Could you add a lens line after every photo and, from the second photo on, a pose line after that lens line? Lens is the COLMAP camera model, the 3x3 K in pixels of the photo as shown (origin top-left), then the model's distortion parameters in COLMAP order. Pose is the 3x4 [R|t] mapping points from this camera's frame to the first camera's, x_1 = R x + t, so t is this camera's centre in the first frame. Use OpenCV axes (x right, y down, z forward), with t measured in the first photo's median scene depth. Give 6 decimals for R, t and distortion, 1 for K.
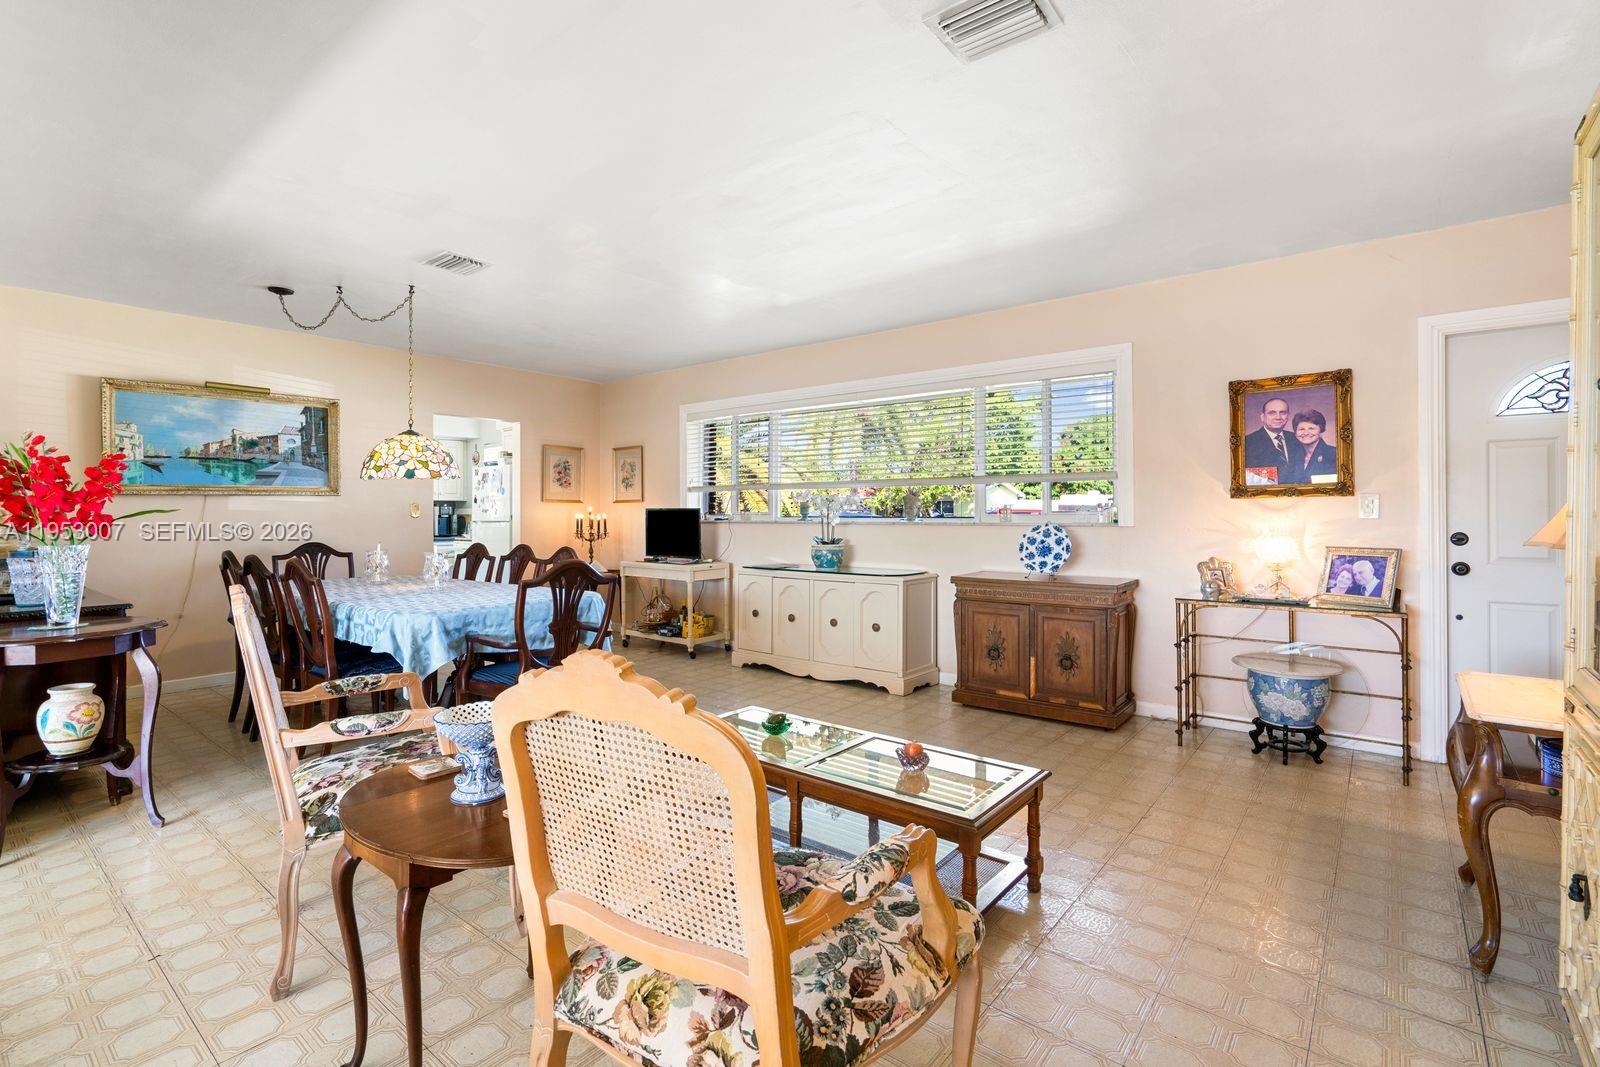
lens RADIAL K [[738.1, 0, 801.3], [0, 738.1, 516.5], [0, 0, 1]] dist [-0.002829, 0.000226]
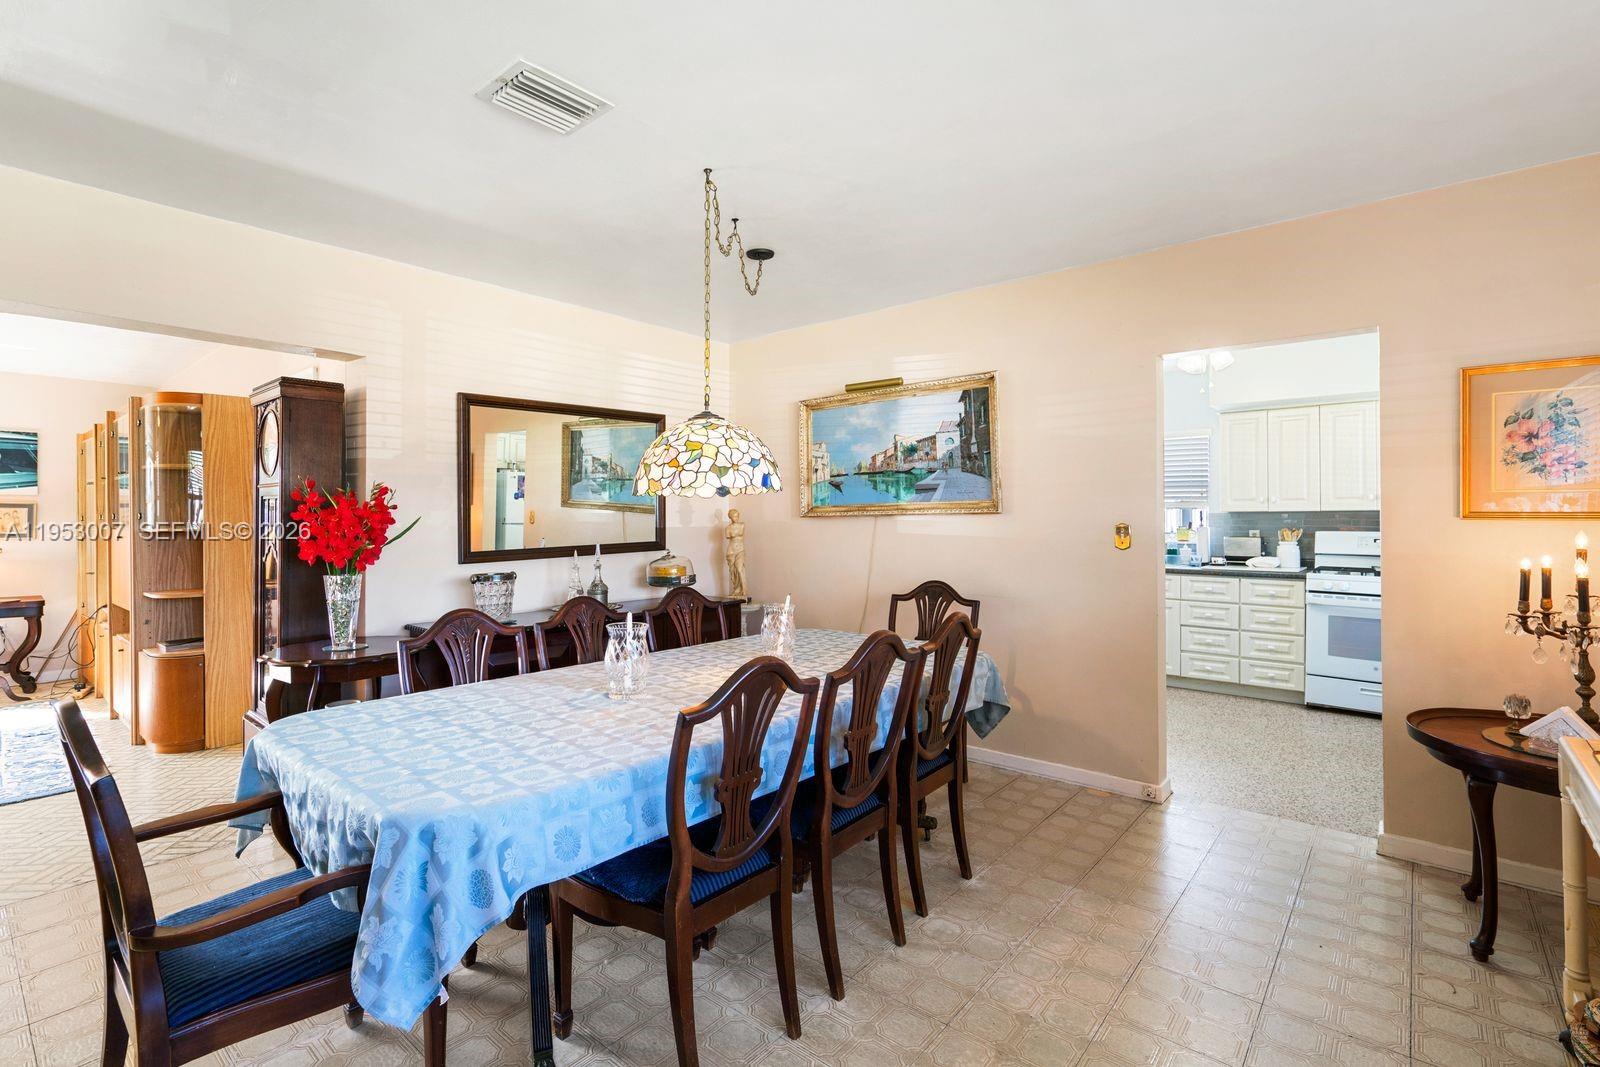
lens RADIAL K [[739.2, 0, 799.4], [0, 739.2, 523.5], [0, 0, 1]] dist [-0.002317, 0.000449]
pose [[-0.017275, 0.008713, -0.999813, 0.058627], [-0.000883, 0.999962, 0.008729, -0.025415], [0.999850, 0.001033, -0.017266, 0.876075]]
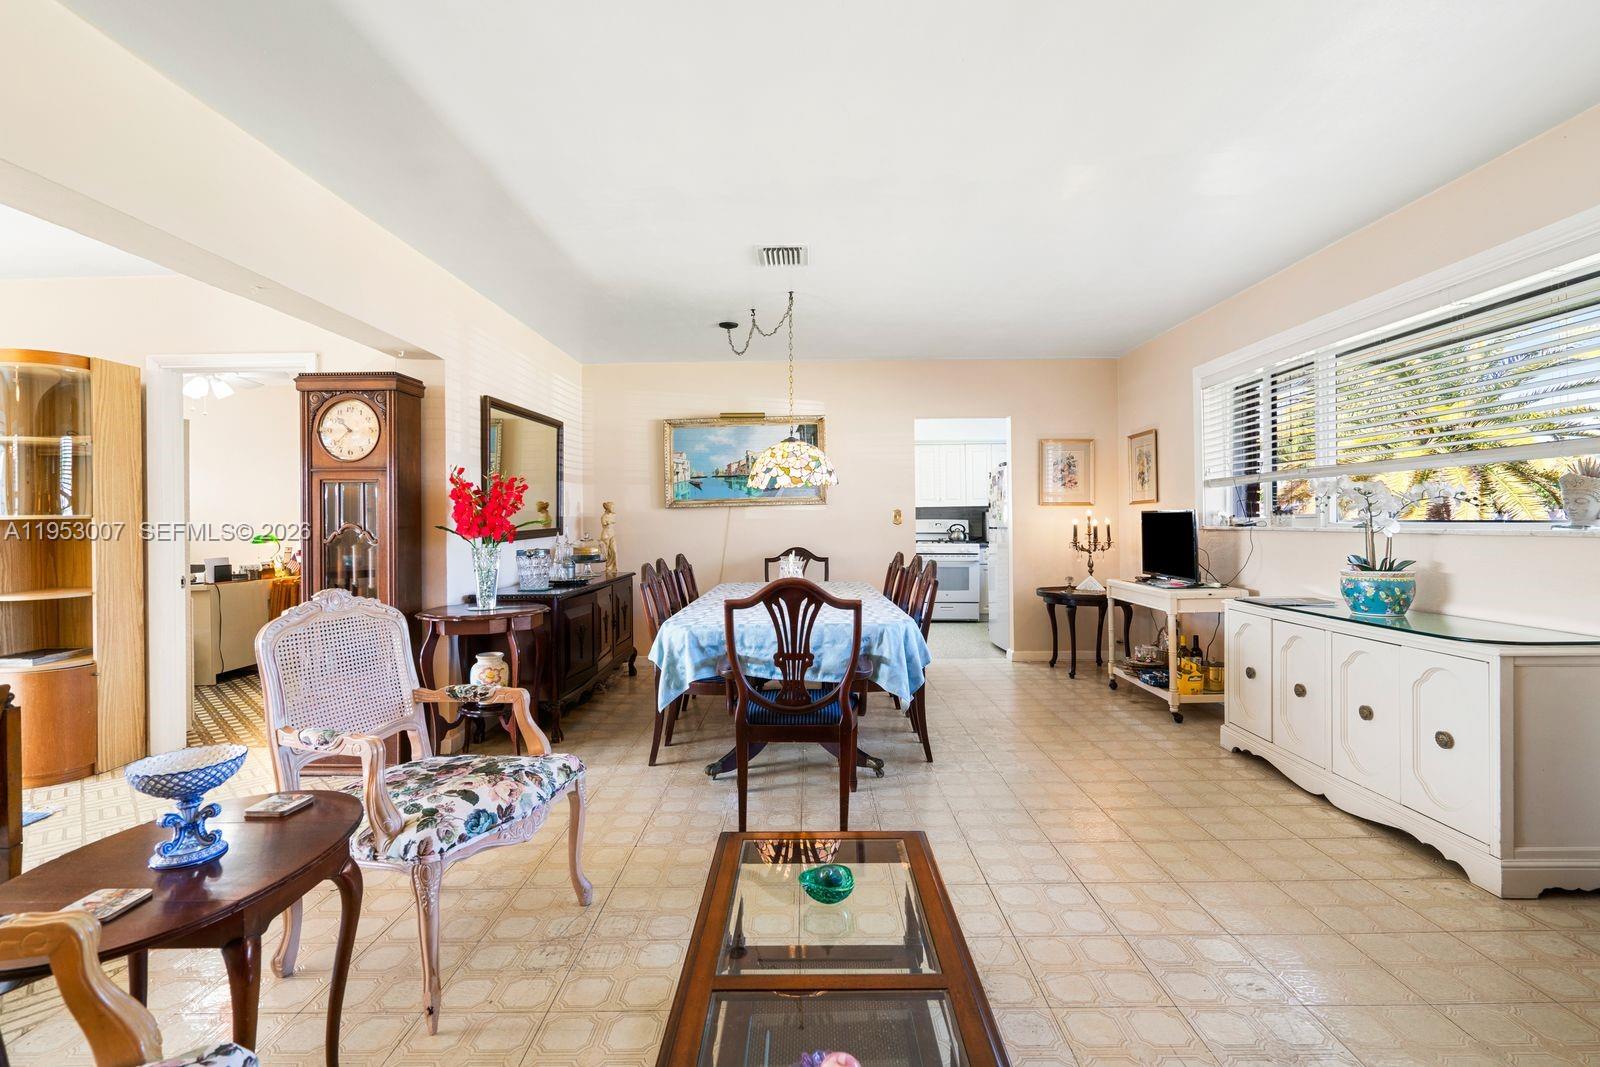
lens RADIAL K [[739.2, 0, 799.4], [0, 739.2, 523.5], [0, 0, 1]] dist [-0.002317, 0.000449]
pose [[0.620130, -0.003776, -0.784490, 0.208108], [0.007106, 0.999974, 0.000804, -0.001309], [0.784467, -0.006073, 0.620141, 0.315398]]
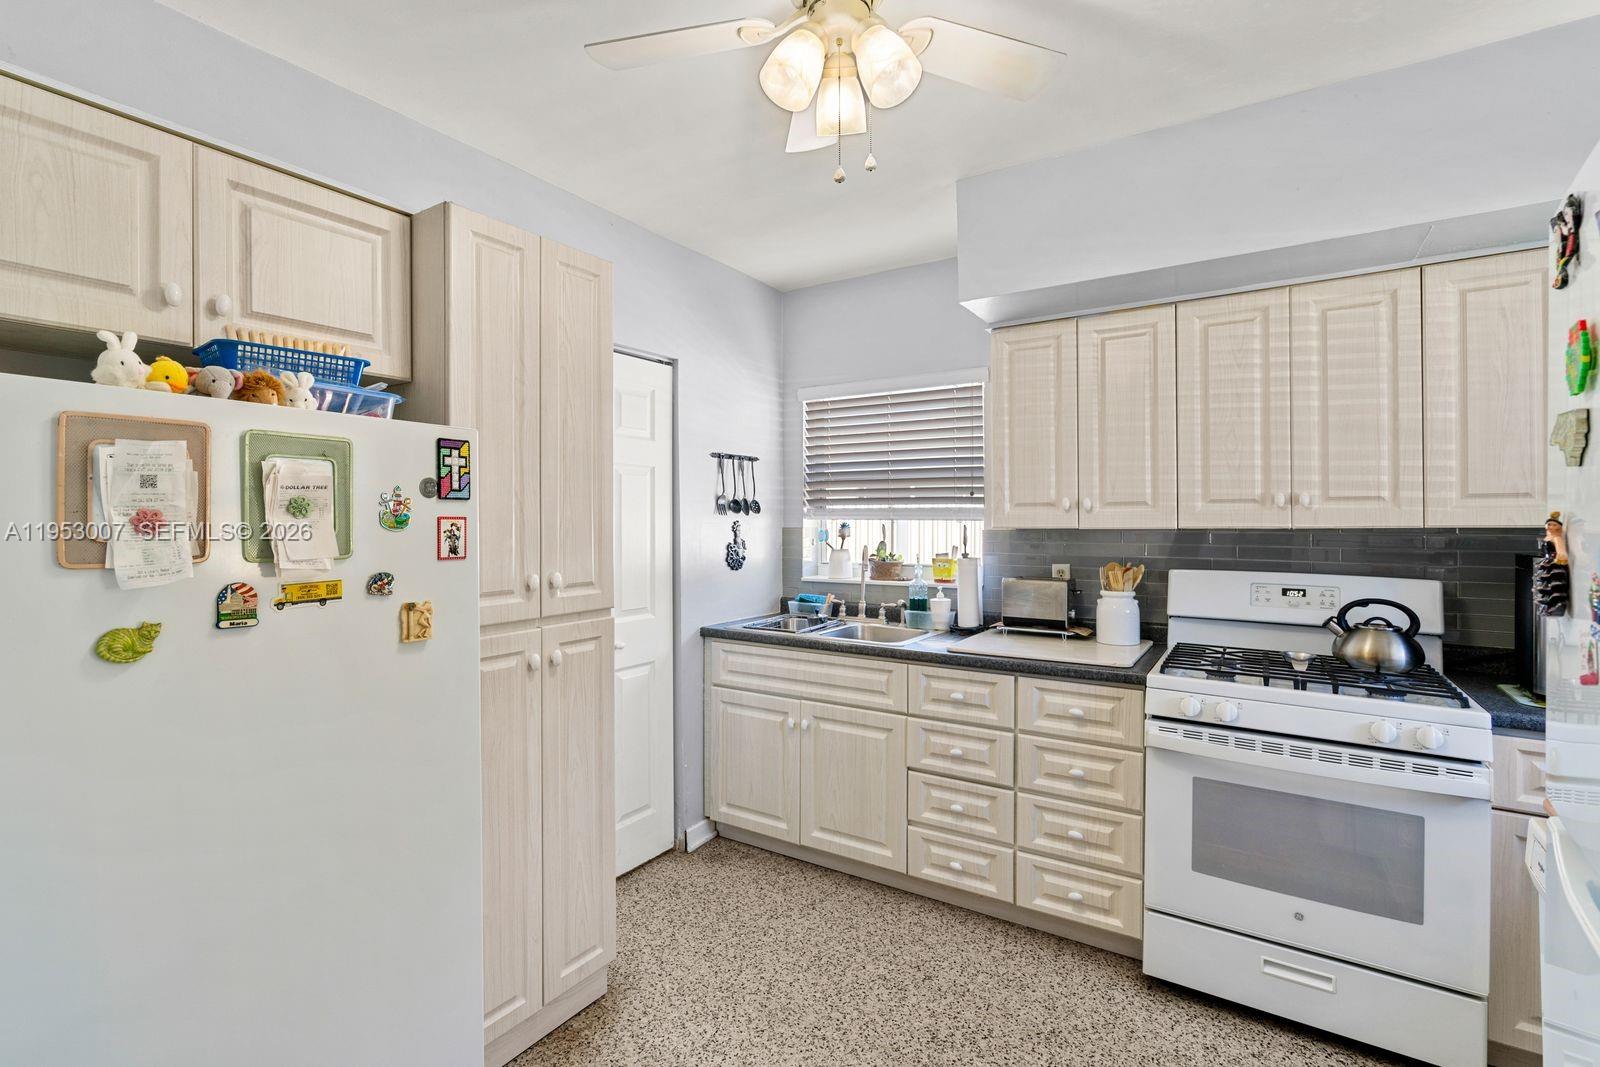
lens RADIAL K [[703.8, 0, 830.0], [0, 703.8, 528.6], [0, 0, 1]] dist [-0.002800, 0.000041]
pose [[0.120123, 0.013347, -0.992669, -0.539059], [-0.001835, 0.999911, 0.013222, -0.040102], [0.992757, 0.000234, 0.120137, 1.292991]]
